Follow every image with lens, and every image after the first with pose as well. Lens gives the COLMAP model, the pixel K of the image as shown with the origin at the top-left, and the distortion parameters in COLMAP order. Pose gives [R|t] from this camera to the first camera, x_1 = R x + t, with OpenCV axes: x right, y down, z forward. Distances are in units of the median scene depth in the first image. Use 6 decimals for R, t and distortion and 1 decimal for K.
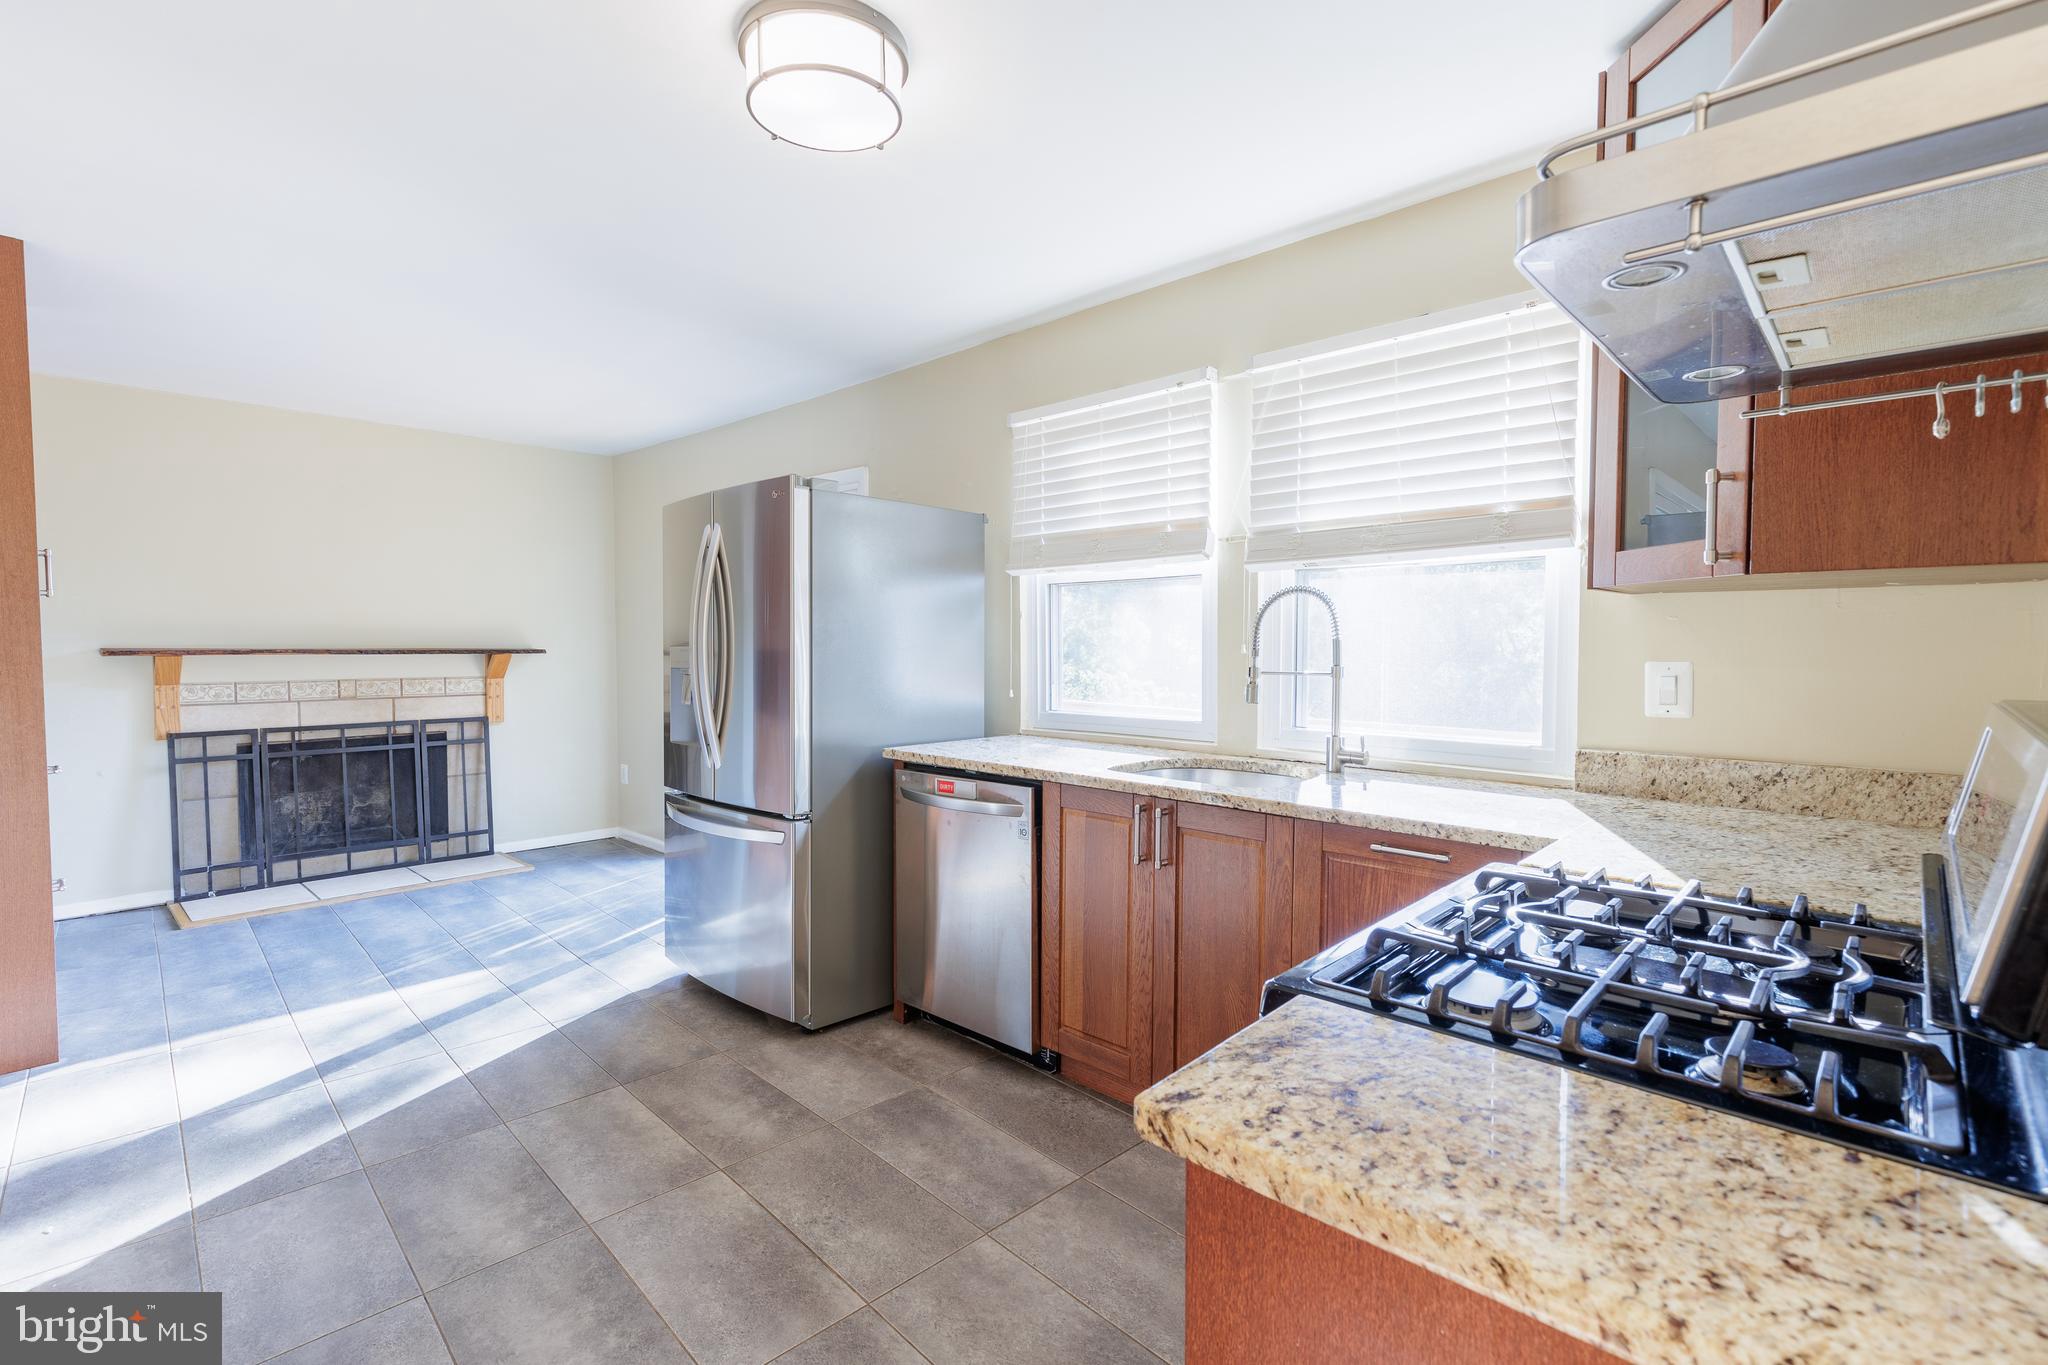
lens RADIAL K [[927.4, 0, 1017.0], [0, 927.4, 675.3], [0, 0, 1]] dist [0.003643, -0.000390]
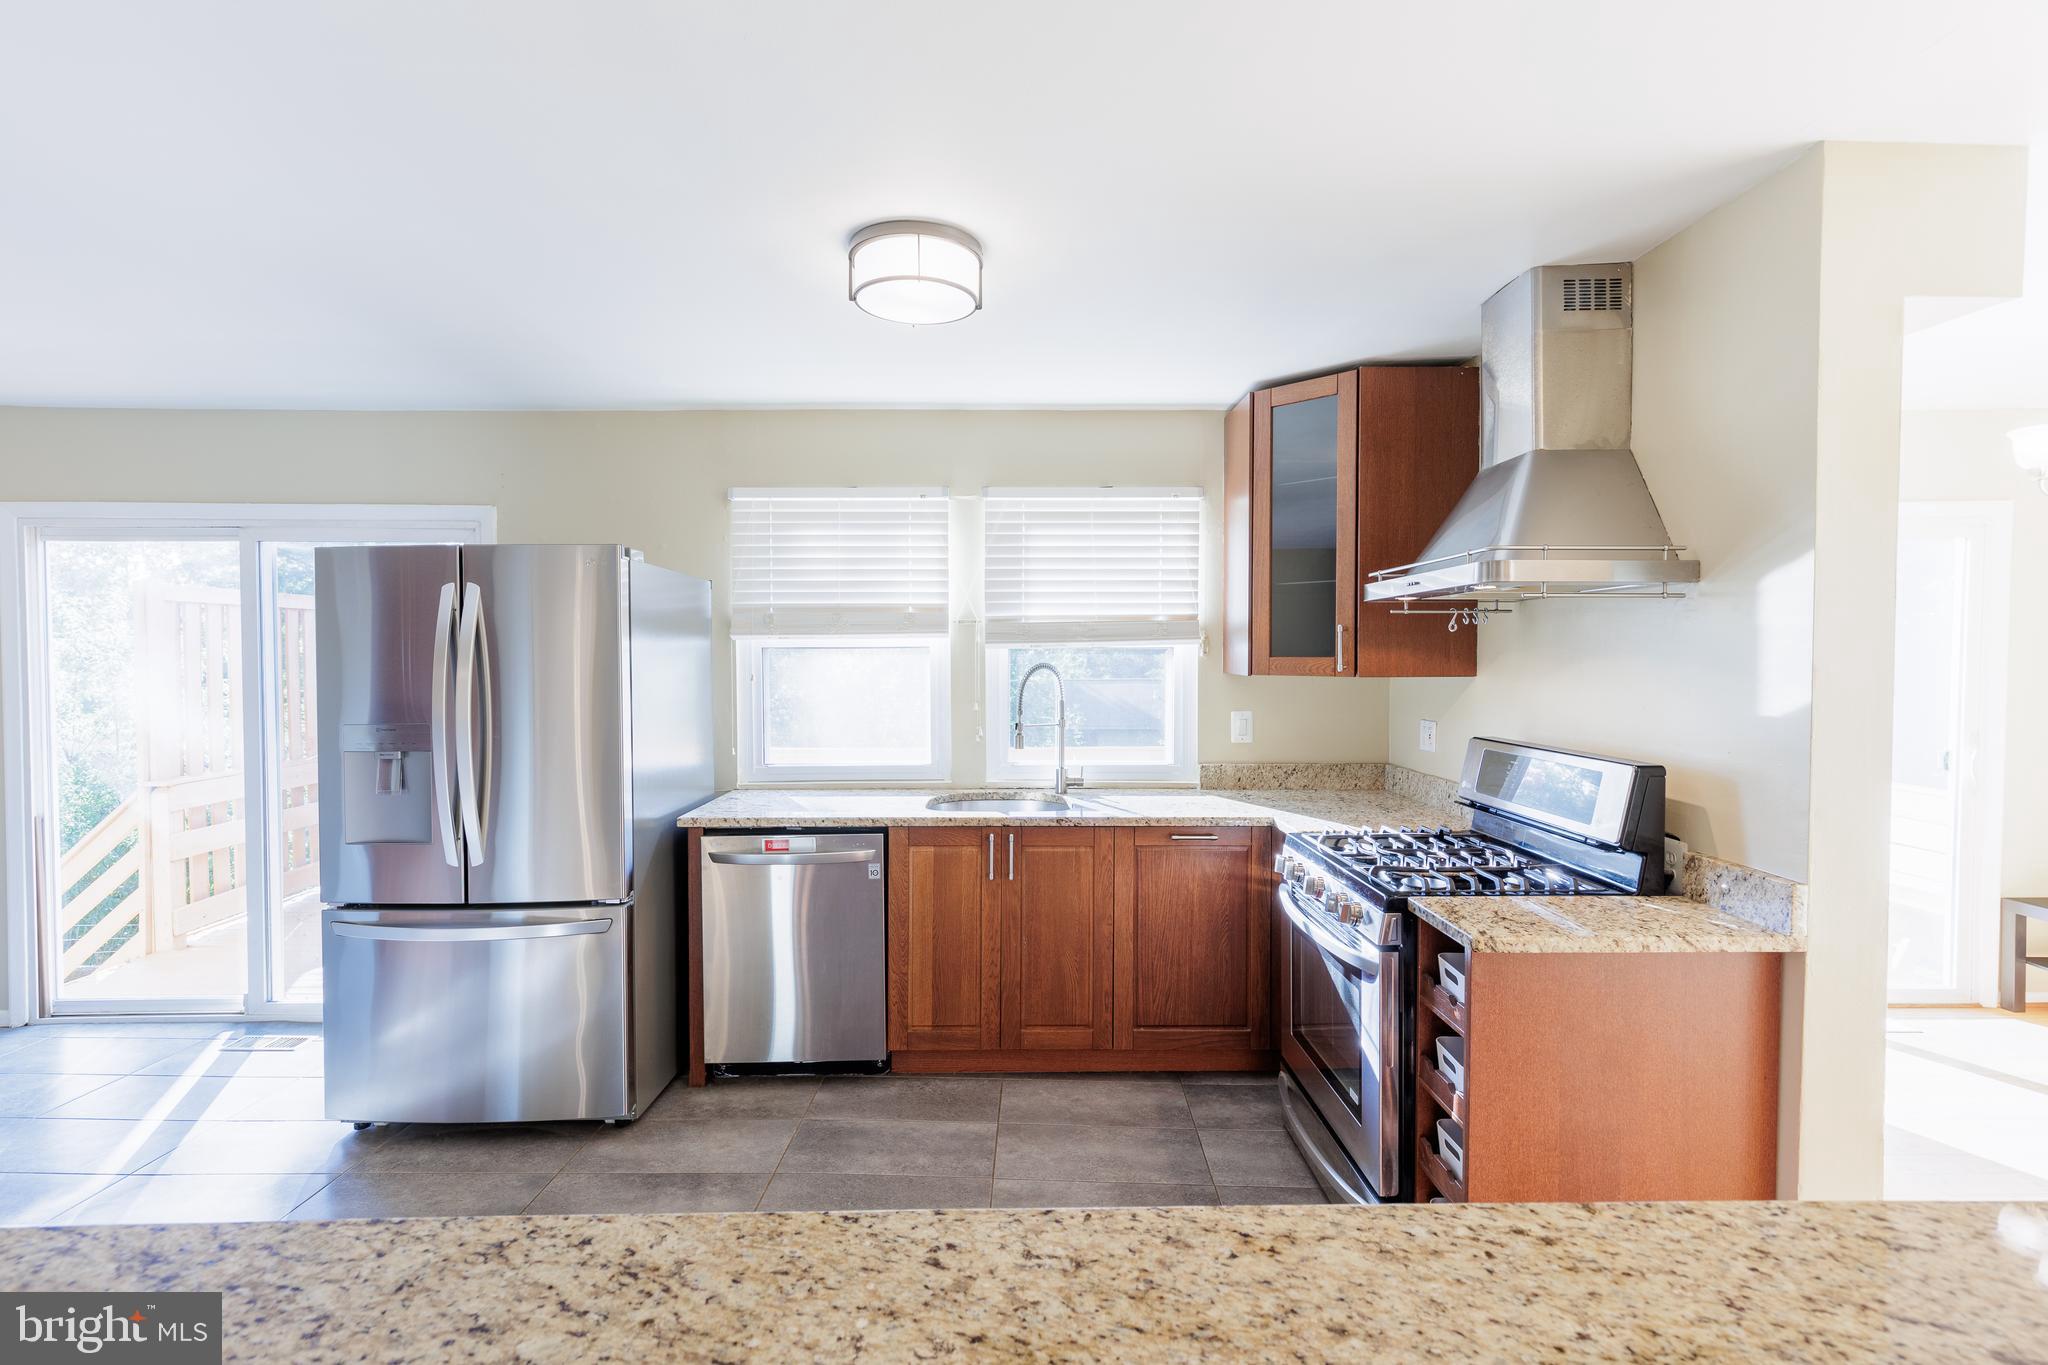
lens RADIAL K [[927.4, 0, 1017.0], [0, 927.4, 675.3], [0, 0, 1]] dist [0.003643, -0.000390]
pose [[0.712675, -0.015986, 0.701312, -0.689364], [0.027290, 0.999615, -0.004946, -0.070620], [-0.700964, 0.022663, 0.712837, 0.028801]]
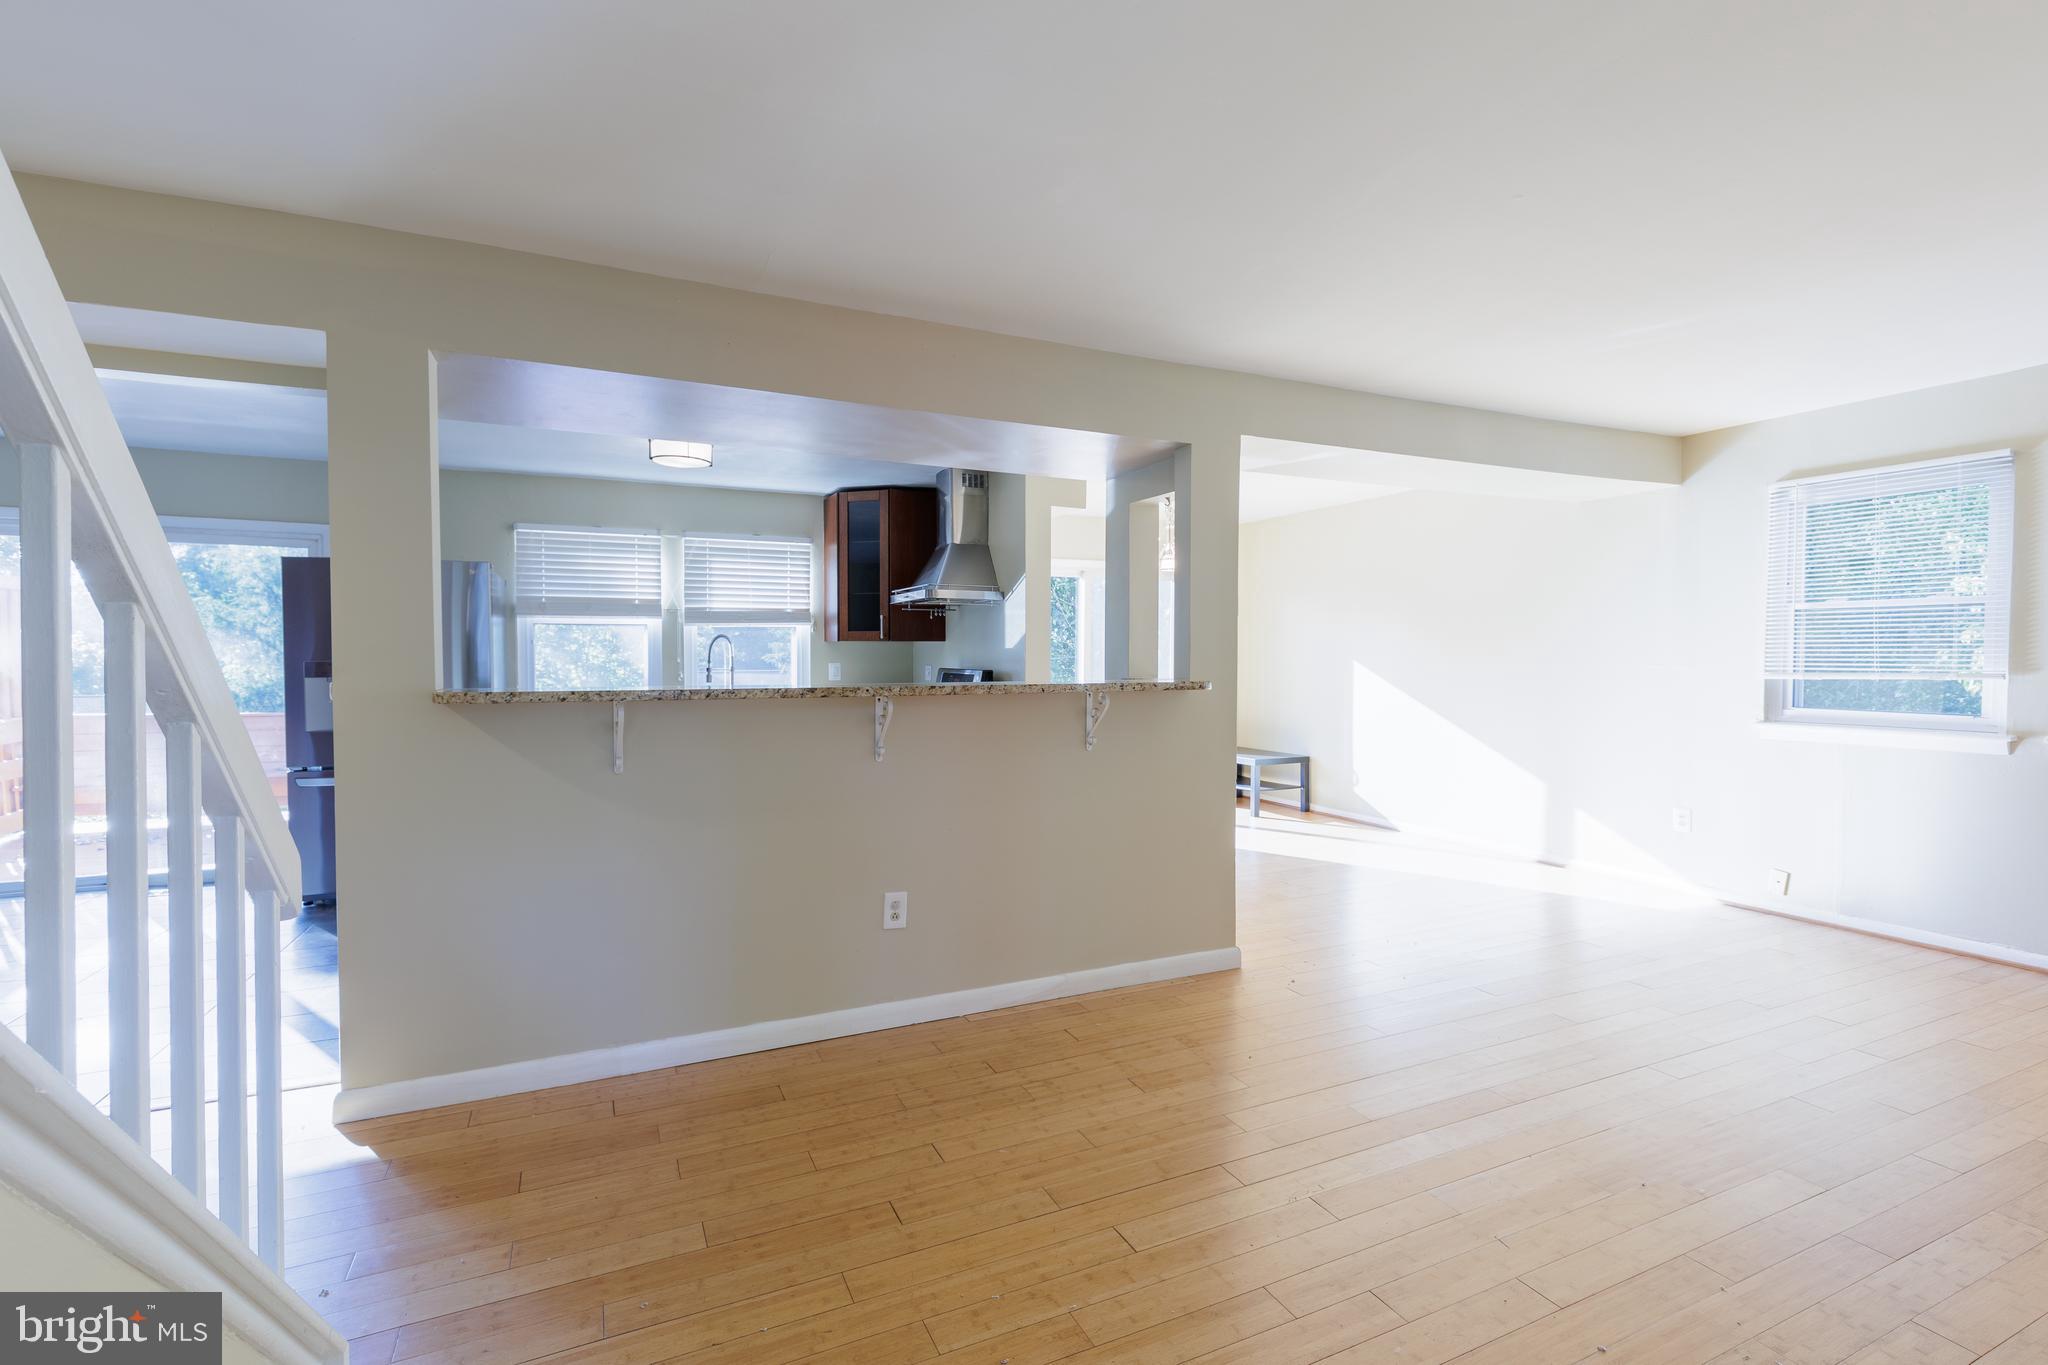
lens RADIAL K [[927.4, 0, 1017.0], [0, 927.4, 675.3], [0, 0, 1]] dist [0.003643, -0.000390]
pose [[0.360456, -0.019959, 0.932563, -1.667804], [0.033357, 0.999407, 0.008496, 0.016520], [-0.932180, 0.028045, 0.360908, -0.599189]]
